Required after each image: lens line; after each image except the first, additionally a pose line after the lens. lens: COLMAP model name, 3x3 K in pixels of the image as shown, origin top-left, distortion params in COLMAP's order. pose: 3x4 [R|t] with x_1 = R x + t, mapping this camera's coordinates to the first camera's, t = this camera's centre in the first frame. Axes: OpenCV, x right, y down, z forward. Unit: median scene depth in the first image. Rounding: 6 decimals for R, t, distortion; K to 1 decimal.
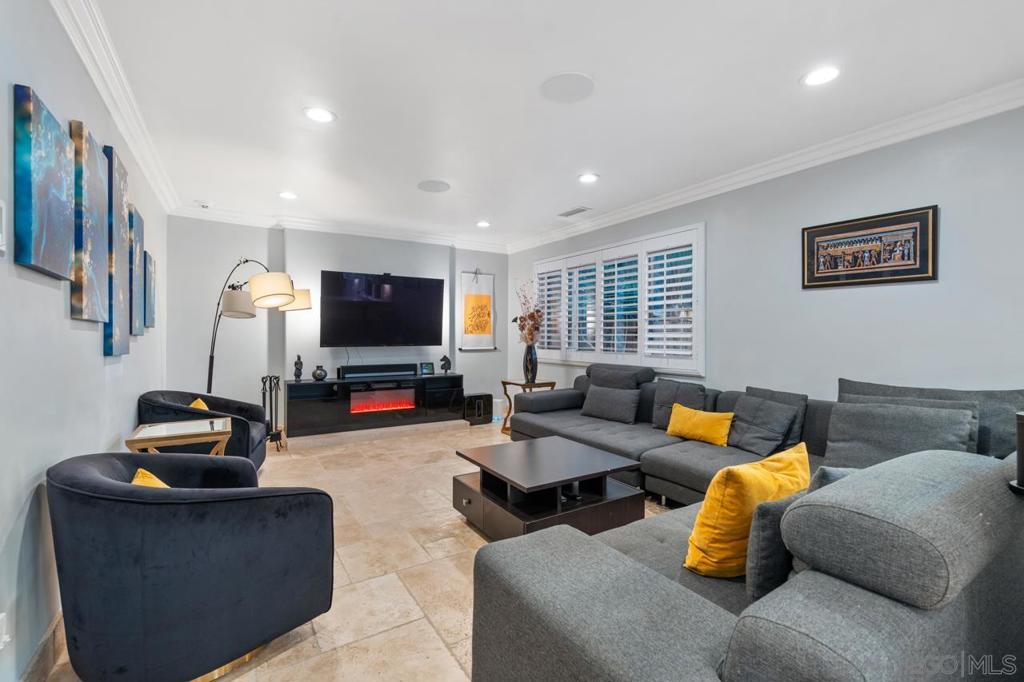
lens RADIAL K [[450.3, 0, 512.2], [0, 450.3, 334.1], [0, 0, 1]] dist [-0.005971, 0.000558]
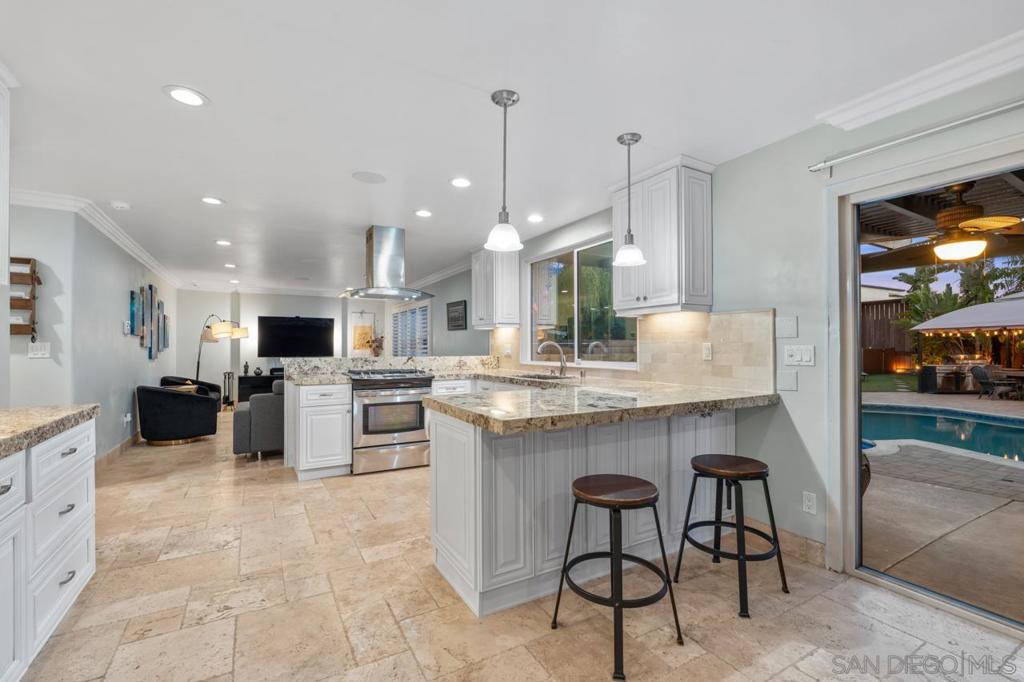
lens RADIAL K [[450.3, 0, 512.4], [0, 450.3, 345.0], [0, 0, 1]] dist [-0.005971, 0.000558]
pose [[0.999238, -0.000847, -0.039014, 0.690080], [0.000629, 0.999984, -0.005602, -0.010344], [0.039018, 0.005573, 0.999223, -0.805506]]
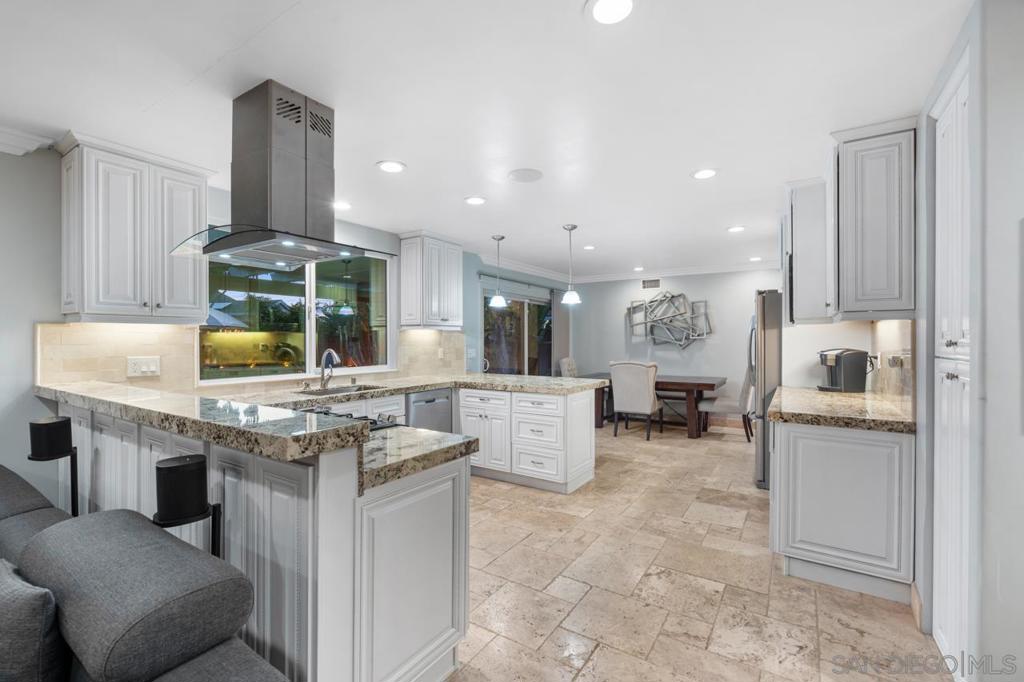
lens RADIAL K [[450.3, 0, 514.6], [0, 450.3, 343.5], [0, 0, 1]] dist [-0.005971, 0.000558]
pose [[-0.427564, -0.007743, 0.903952, -0.103661], [-0.000946, 0.999967, 0.008118, -0.037681], [-0.903984, 0.002616, -0.427557, 0.138572]]
